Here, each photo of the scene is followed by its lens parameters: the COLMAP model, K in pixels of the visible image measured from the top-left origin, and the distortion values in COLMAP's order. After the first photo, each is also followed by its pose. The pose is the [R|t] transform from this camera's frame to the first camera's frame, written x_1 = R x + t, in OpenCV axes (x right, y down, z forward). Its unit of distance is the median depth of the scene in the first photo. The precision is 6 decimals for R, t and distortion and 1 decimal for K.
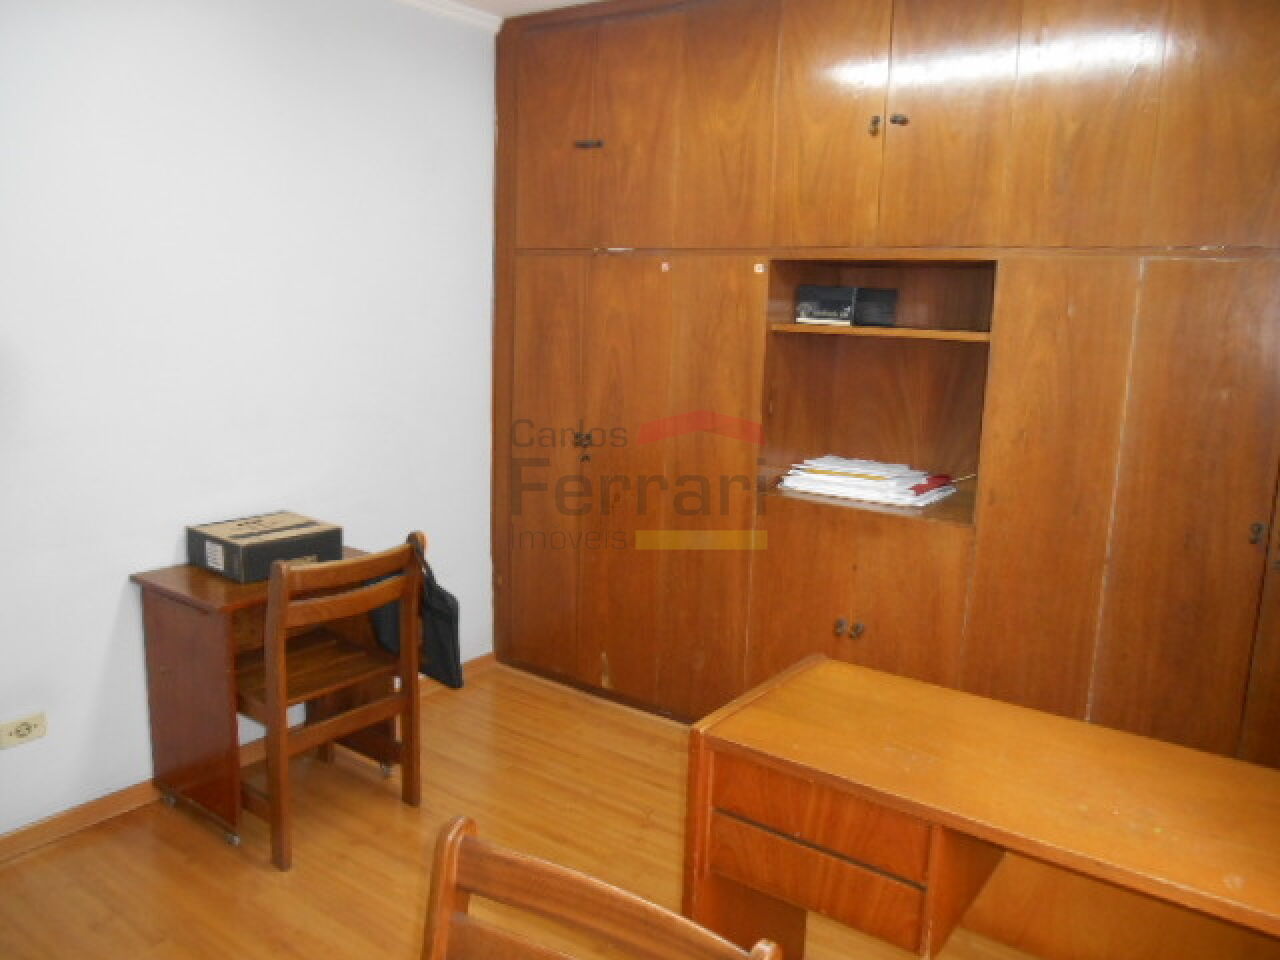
lens RADIAL K [[1001.0, 0, 640.0], [0, 1001.0, 480.0], [0, 0, 1]] dist [-0.001144, -0.002204]
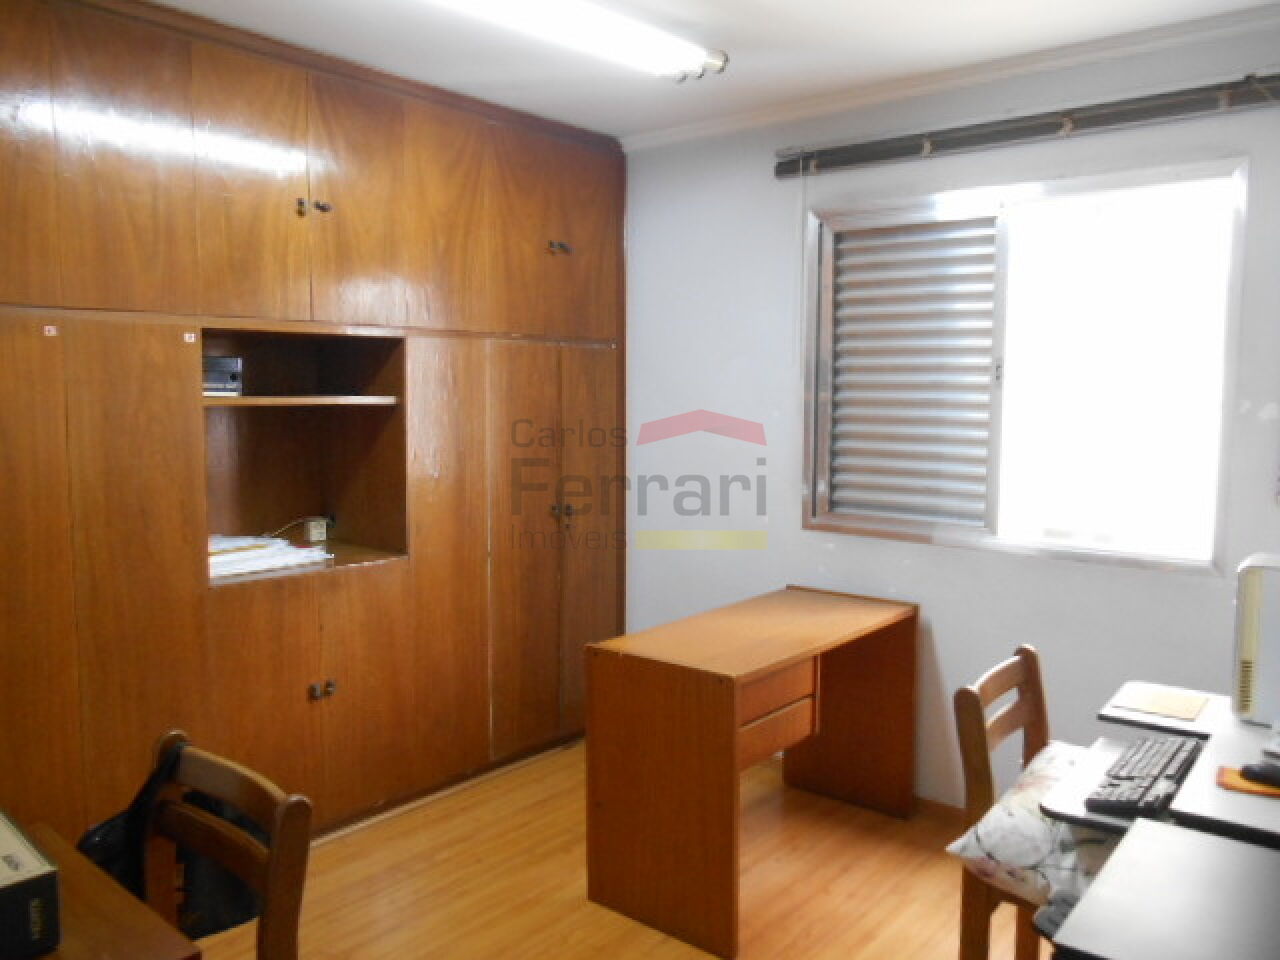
lens RADIAL K [[1001.0, 0, 640.0], [0, 1001.0, 480.0], [0, 0, 1]] dist [-0.001144, -0.002204]
pose [[0.069978, -0.127626, 0.989351, -0.821105], [0.168329, 0.979071, 0.114393, -0.134140], [-0.983244, 0.158532, 0.089997, 0.602832]]
